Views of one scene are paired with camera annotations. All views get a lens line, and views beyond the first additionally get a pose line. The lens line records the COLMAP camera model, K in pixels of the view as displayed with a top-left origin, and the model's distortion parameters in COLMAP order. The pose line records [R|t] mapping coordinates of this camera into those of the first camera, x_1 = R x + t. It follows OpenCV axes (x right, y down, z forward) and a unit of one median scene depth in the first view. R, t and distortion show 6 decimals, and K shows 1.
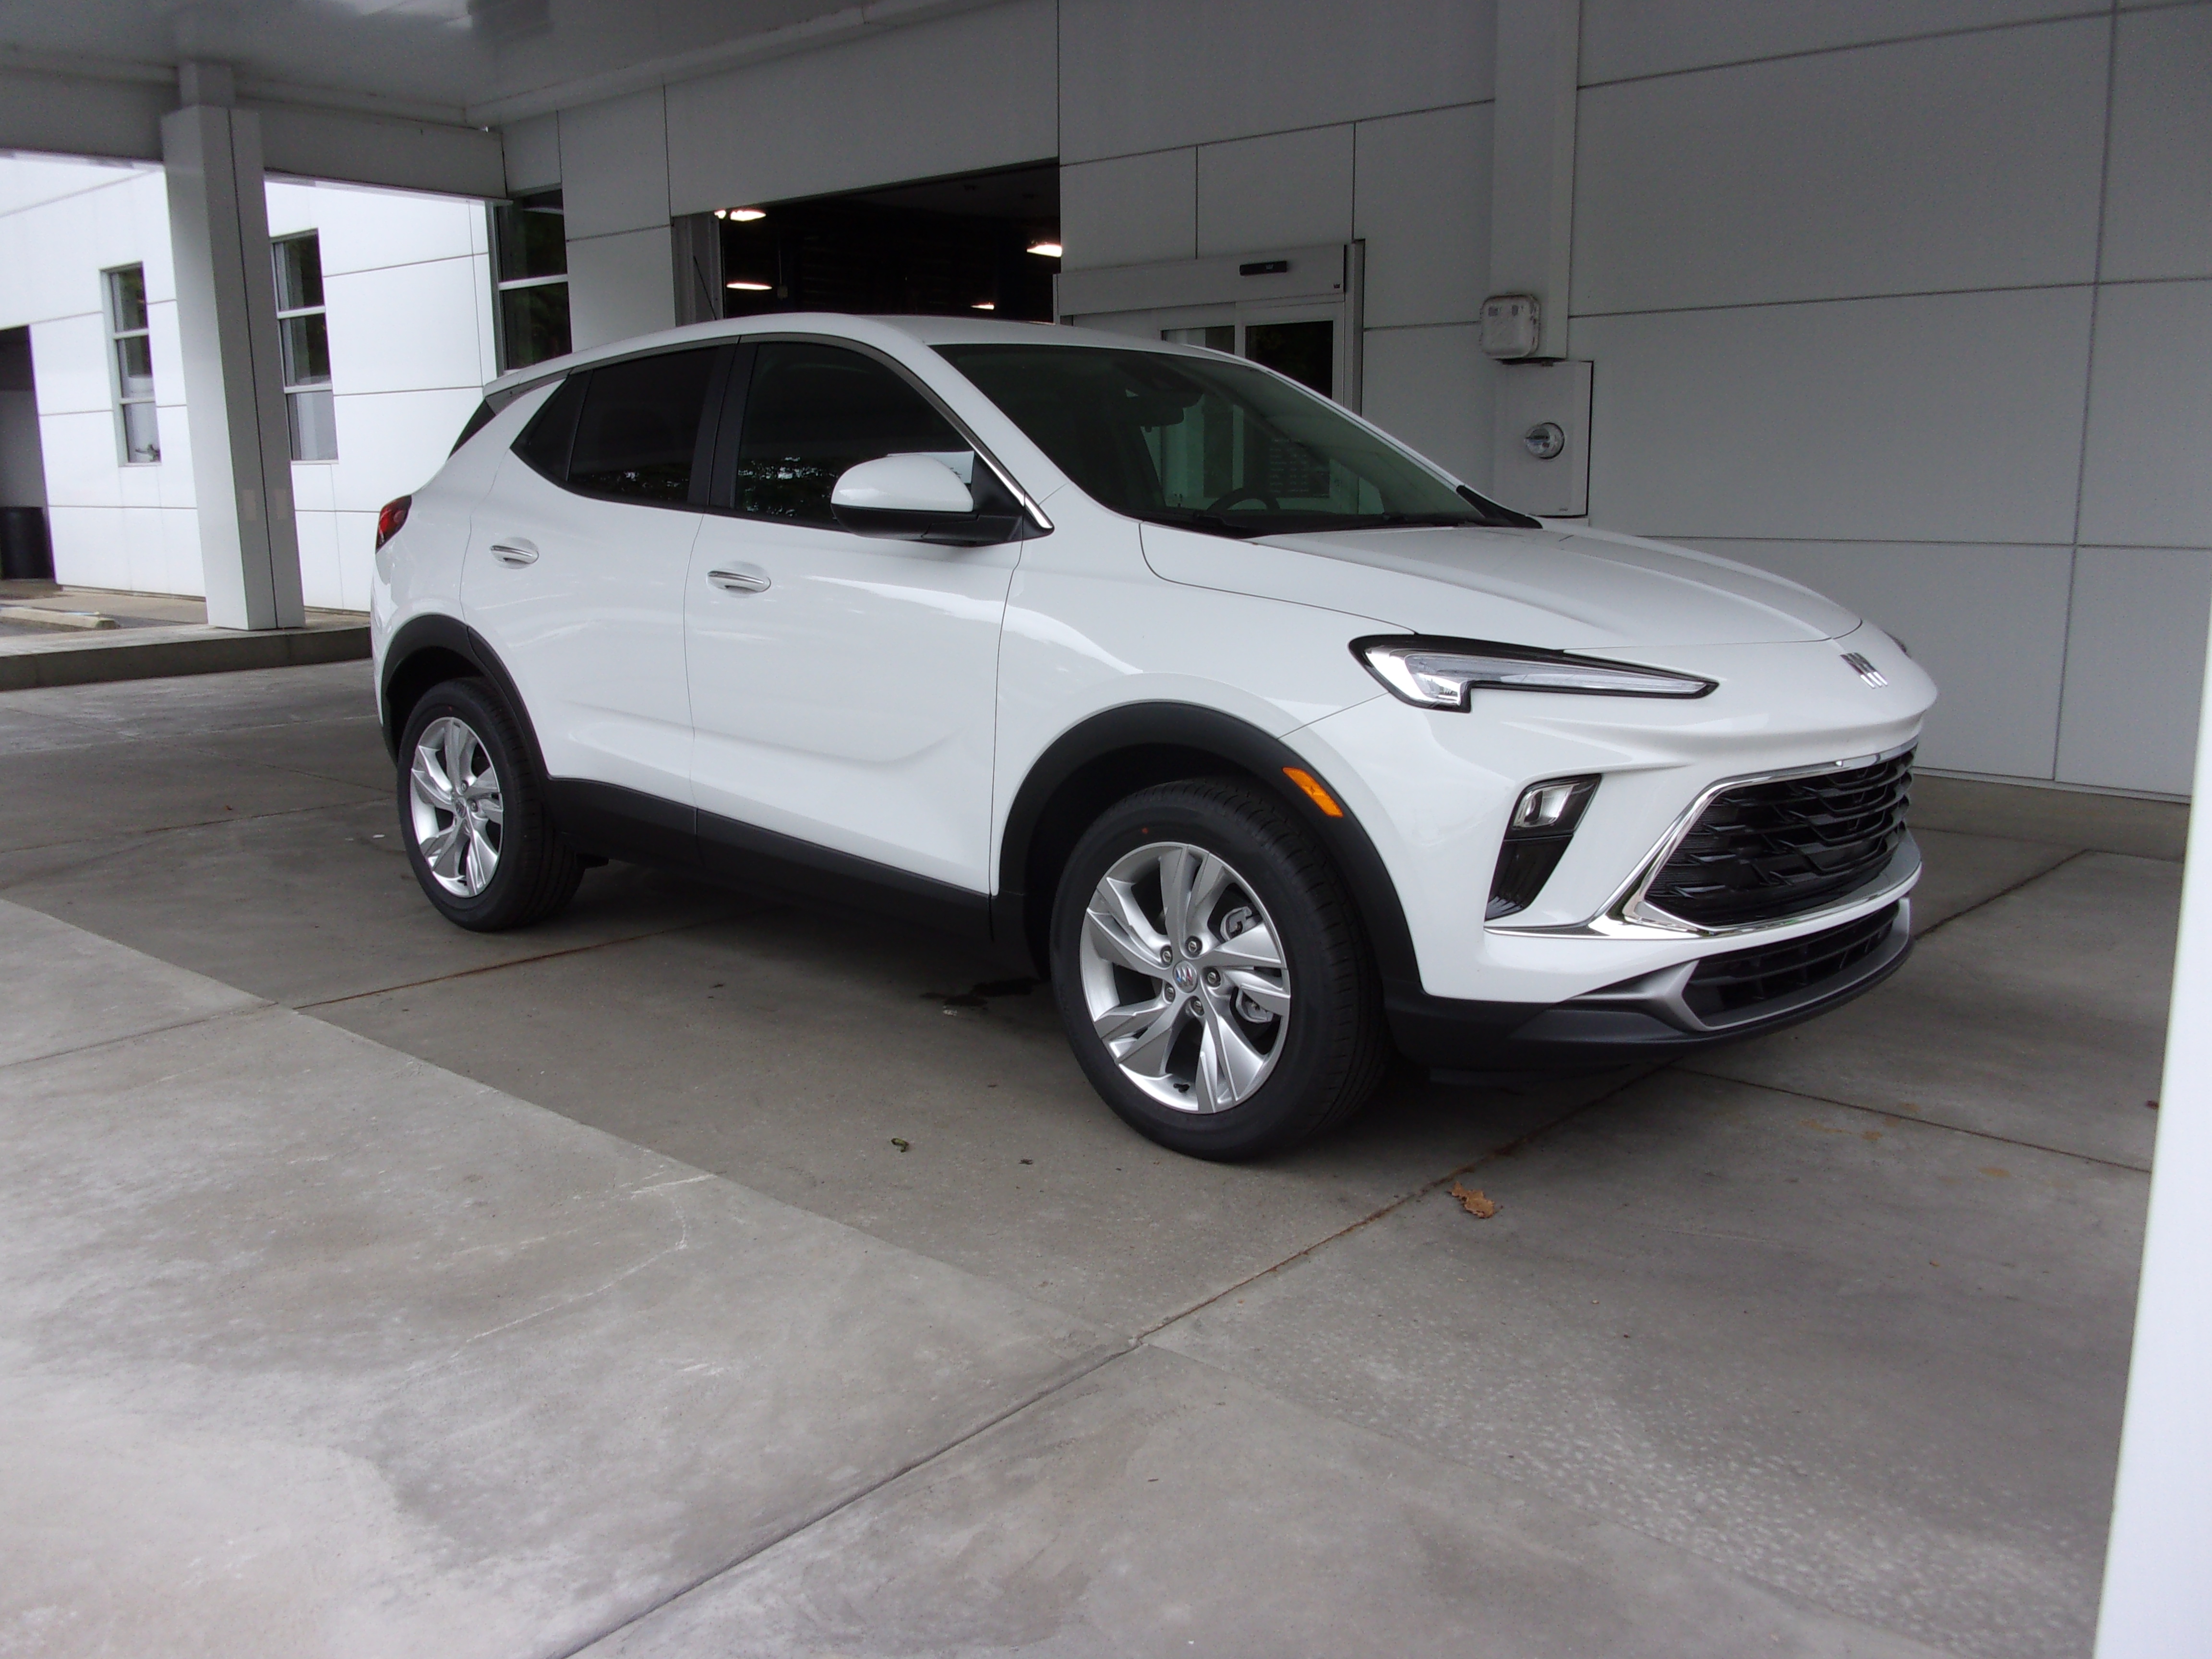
lens RADIAL K [[1849.6, 0, 1106.0], [0, 1849.6, 829.5], [0, 0, 1]] dist [-0.000347, 0.009515]
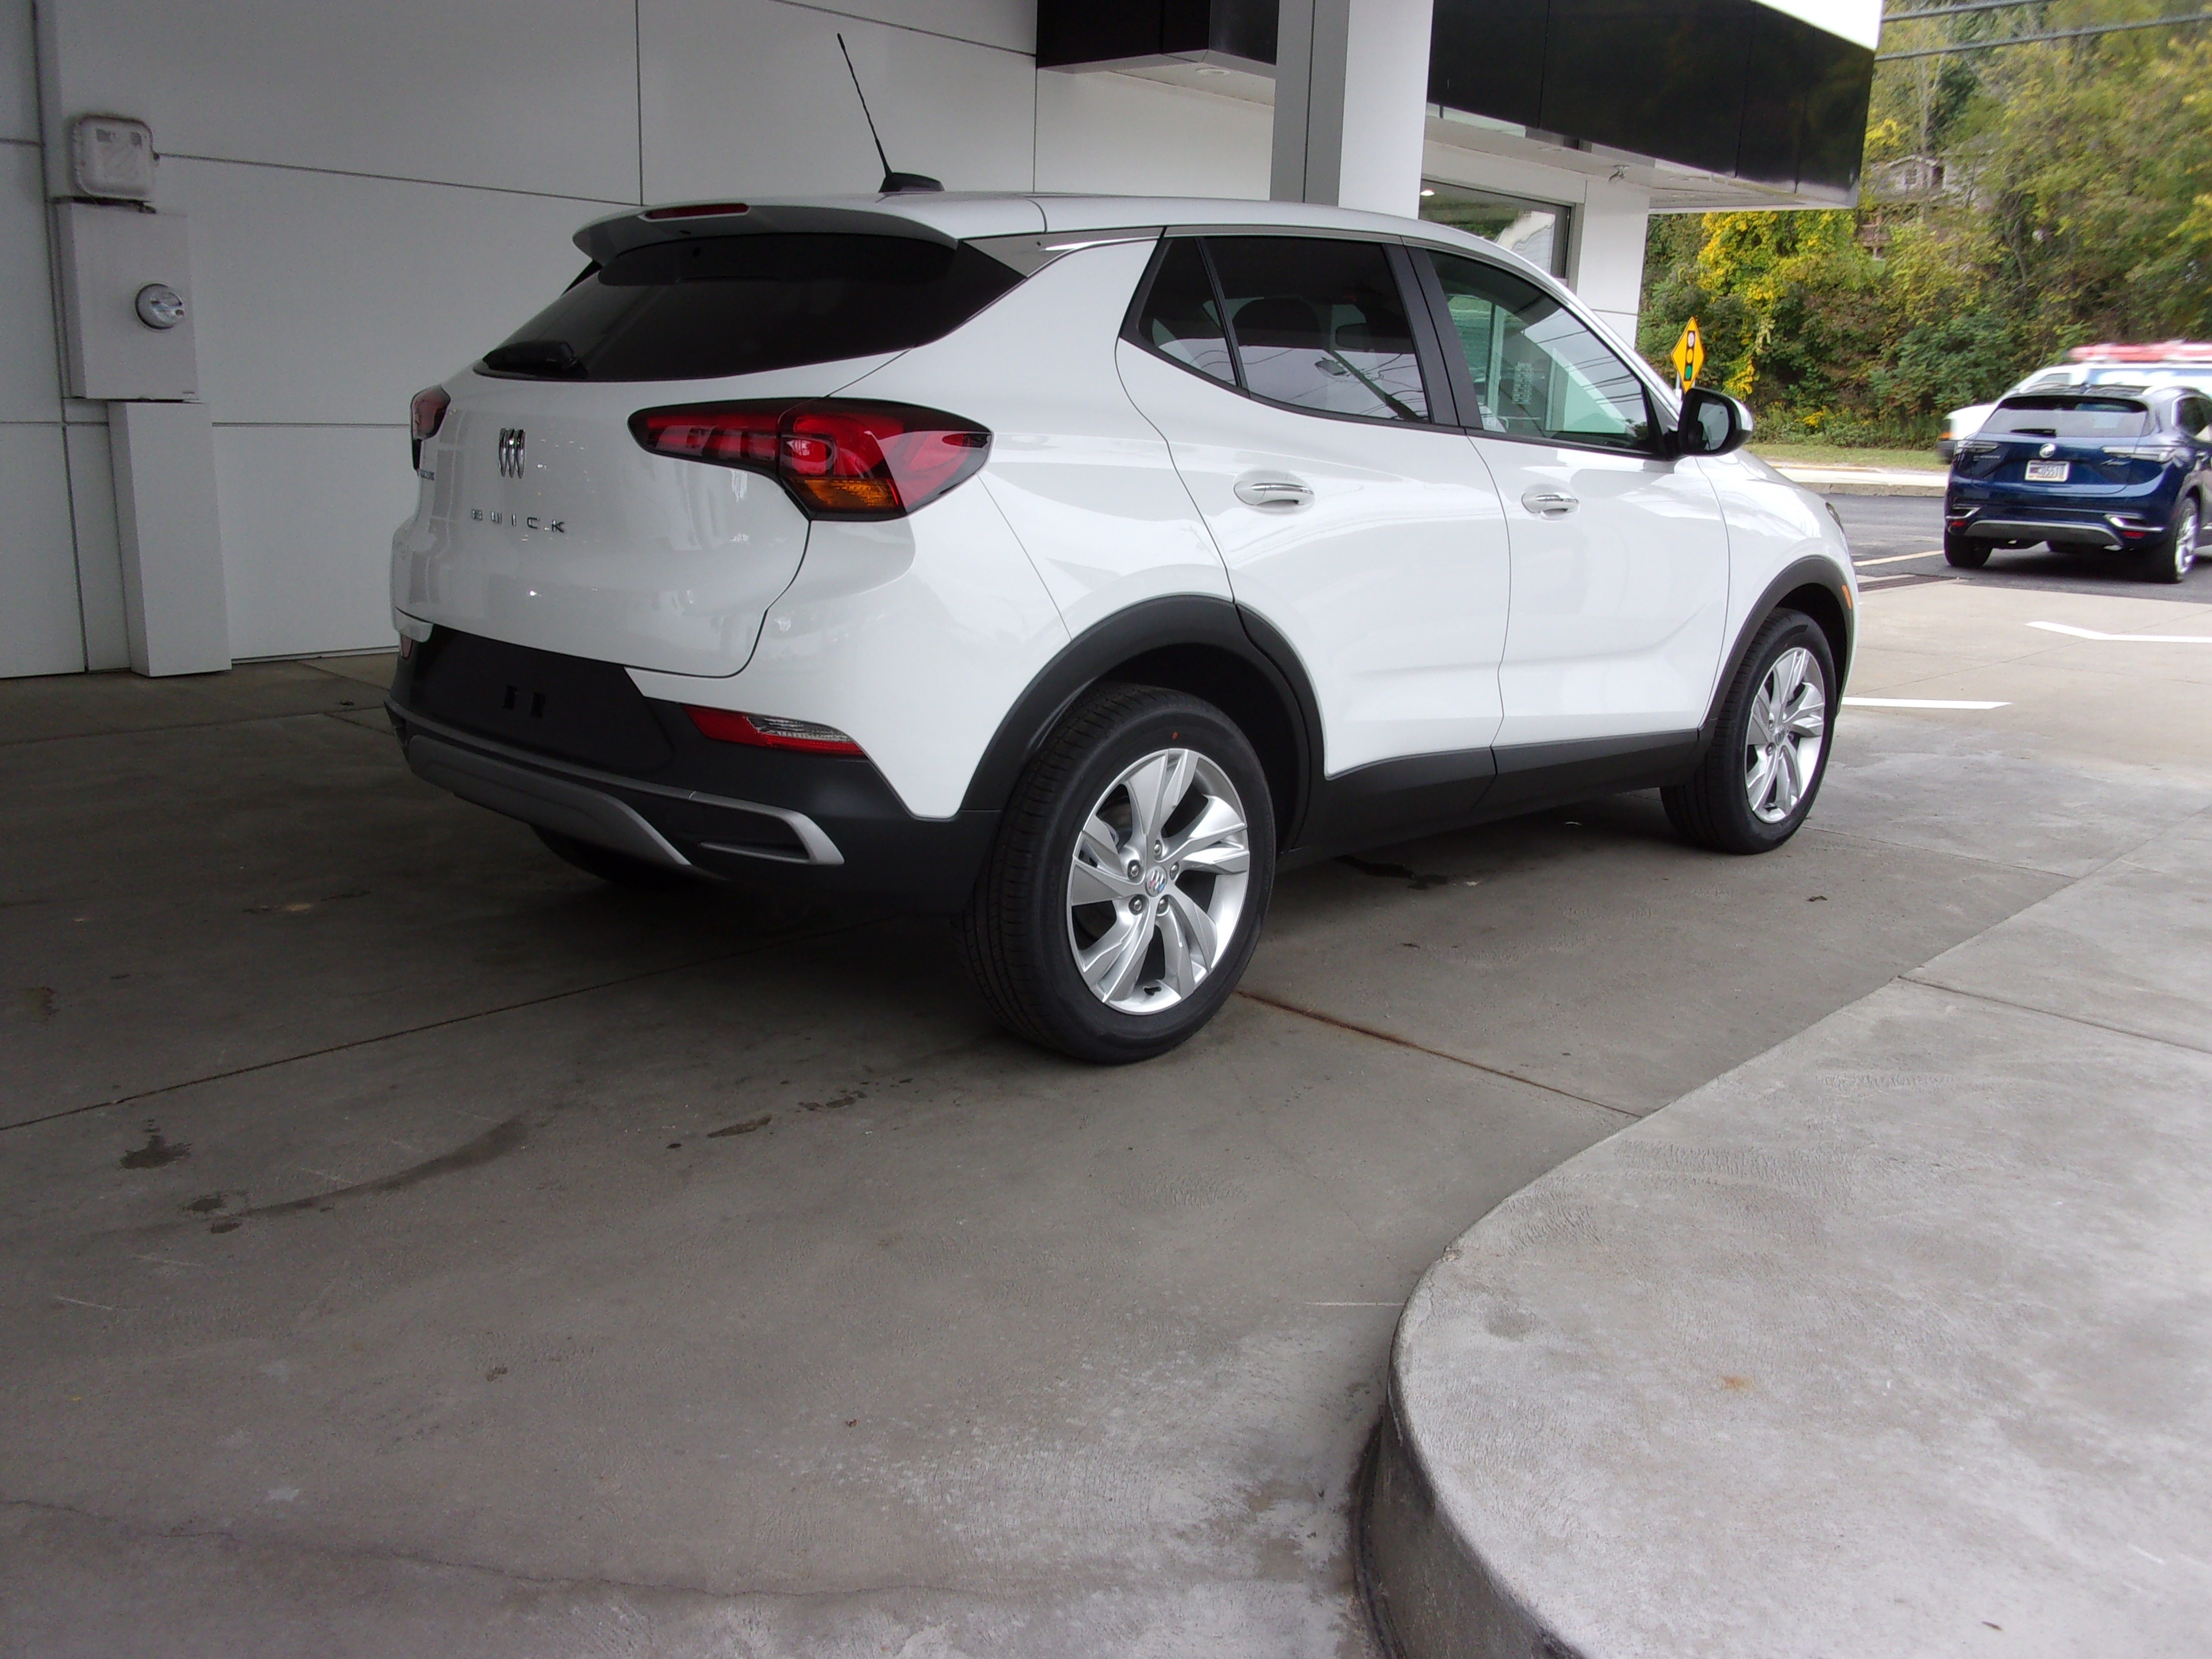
lens RADIAL K [[1844.5, 0, 1090.4], [0, 1844.5, 829.4], [0, 0, 1]] dist [0.021386, -0.054652]
pose [[0.038671, -0.227095, 0.973105, -1.550737], [0.151861, 0.963857, 0.218902, -0.279538], [-0.987645, 0.139312, 0.071760, 1.516380]]
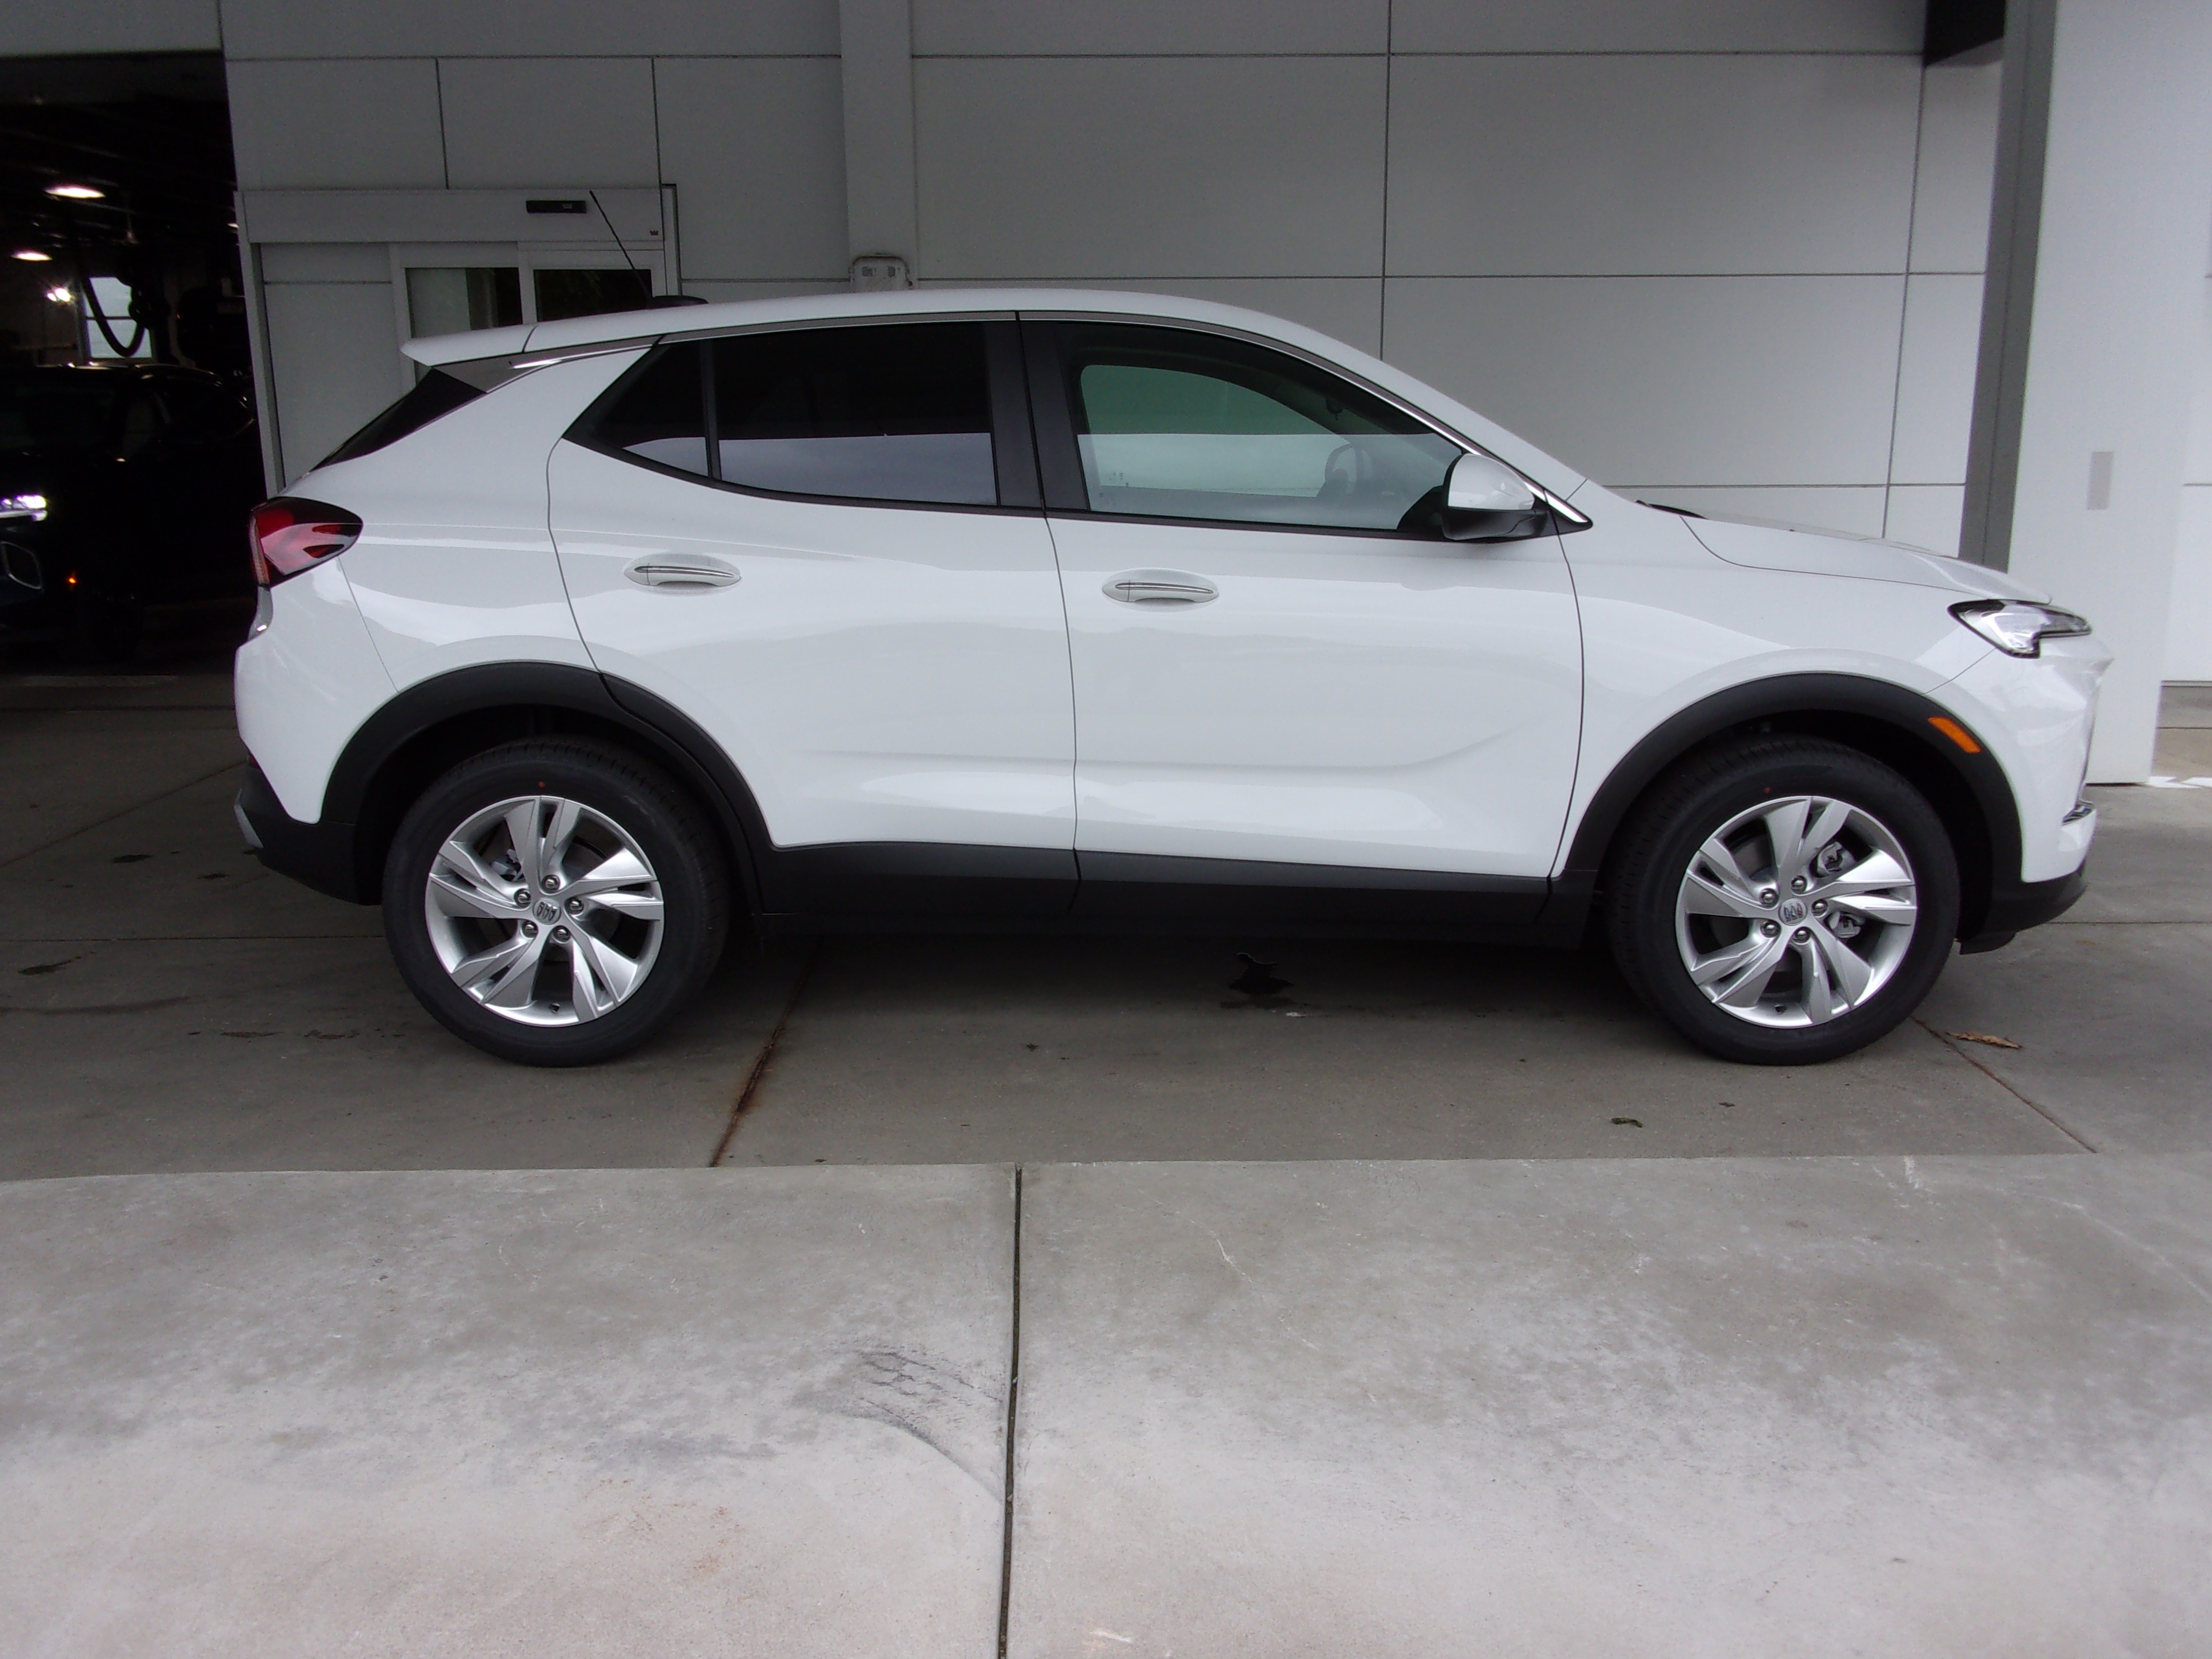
lens RADIAL K [[1844.5, 0, 1090.4], [0, 1844.5, 829.4], [0, 0, 1]] dist [0.021386, -0.054652]
pose [[0.744886, -0.150070, 0.650095, -1.048359], [0.127015, 0.988452, 0.082642, -0.124116], [-0.654990, 0.021013, 0.755345, 0.432669]]
